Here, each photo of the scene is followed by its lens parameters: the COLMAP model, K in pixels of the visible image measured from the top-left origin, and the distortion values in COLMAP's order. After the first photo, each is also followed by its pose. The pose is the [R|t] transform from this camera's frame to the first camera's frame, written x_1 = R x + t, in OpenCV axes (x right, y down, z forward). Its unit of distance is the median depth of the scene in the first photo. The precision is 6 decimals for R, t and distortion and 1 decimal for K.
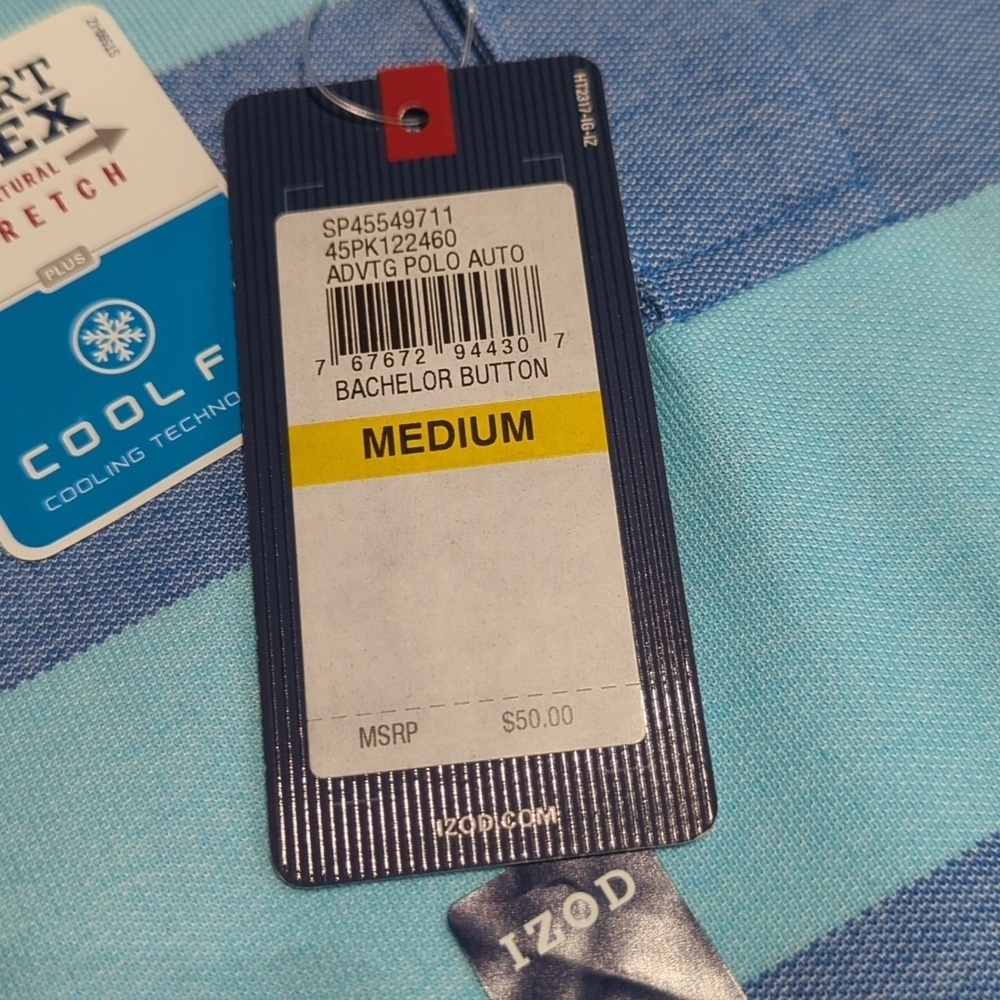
lens RADIAL K [[1613.1, 0, 500.0], [0, 1613.1, 500.0], [0, 0, 1]] dist [0.106685, -0.625344]
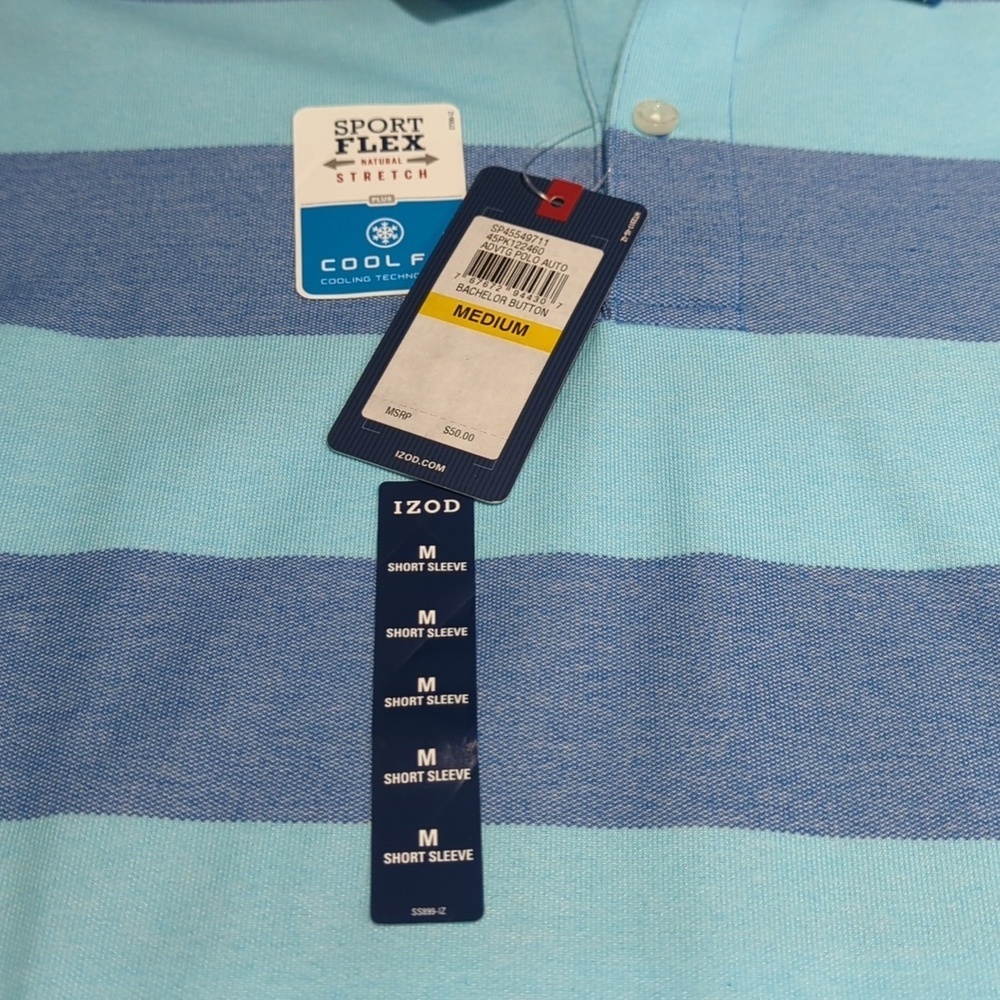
lens RADIAL K [[1613.1, 0, 500.0], [0, 1613.1, 500.0], [0, 0, 1]] dist [0.106685, -0.625344]
pose [[0.868691, 0.408225, -0.280585, 0.672753], [-0.453828, 0.882902, -0.120513, 0.420502], [0.198532, 0.232026, 0.952234, -0.991963]]
